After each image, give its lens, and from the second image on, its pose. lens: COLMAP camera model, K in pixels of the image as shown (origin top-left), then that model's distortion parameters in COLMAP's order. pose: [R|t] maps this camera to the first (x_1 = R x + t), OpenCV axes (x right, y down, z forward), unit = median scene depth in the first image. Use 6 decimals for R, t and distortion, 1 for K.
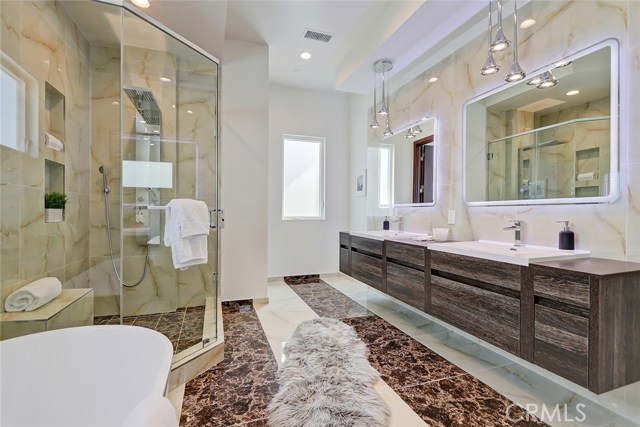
lens RADIAL K [[301.1, 0, 326.0], [0, 301.1, 212.0], [0, 0, 1]] dist [0.001312, 0.000246]
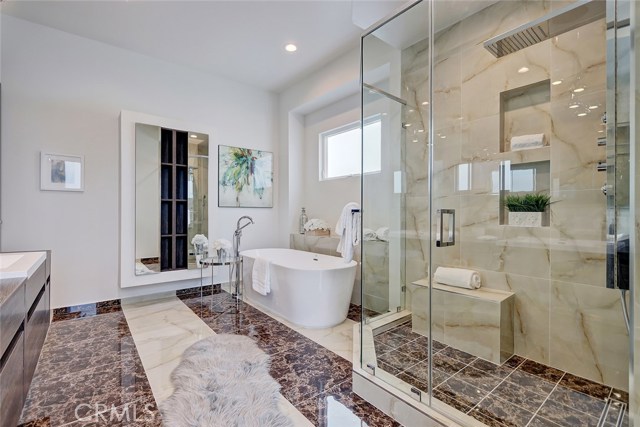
lens RADIAL K [[293.4, 0, 320.0], [0, 293.4, 213.5], [0, 0, 1]] dist [0.000603, -0.000124]
pose [[-0.954257, -0.003873, -0.298963, -0.007073], [-0.005002, 0.999983, 0.003009, -0.005604], [0.298946, 0.004367, -0.954260, 1.776626]]
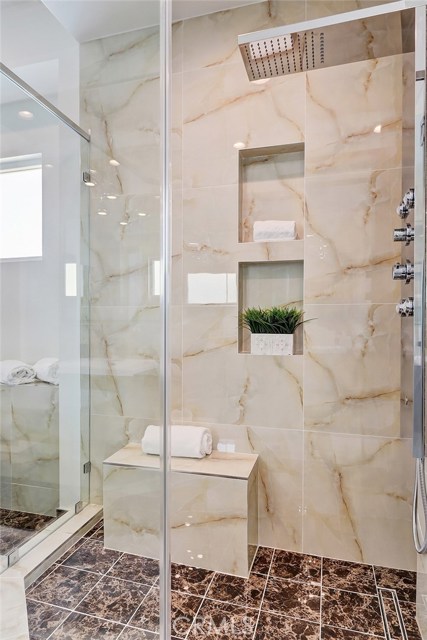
lens RADIAL K [[353.4, 0, 214.2], [0, 353.4, 324.2], [0, 0, 1]] dist [-0.000987, -0.000572]
pose [[-0.580909, 0.004705, -0.813955, -0.224677], [-0.003566, 0.999959, 0.008326, -0.038743], [0.813960, 0.007739, -0.580869, 1.405819]]
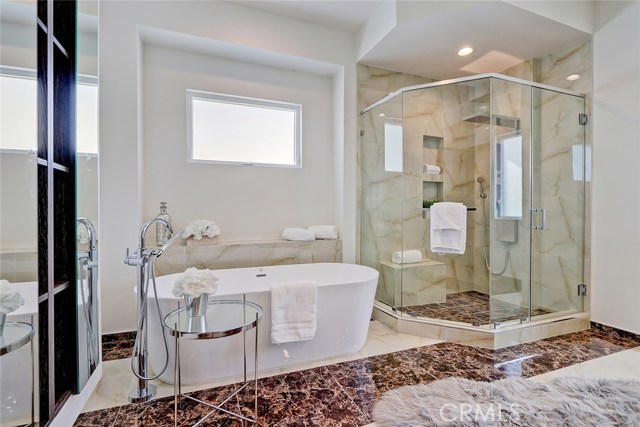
lens RADIAL K [[292.0, 0, 304.3], [0, 292.0, 213.5], [0, 0, 1]] dist [-0.000363, -0.000083]
pose [[-0.016047, 0.000577, -0.999871, 0.720692], [-0.003623, 0.999993, 0.000635, 0.007803], [0.999865, 0.003632, -0.016045, 0.346446]]
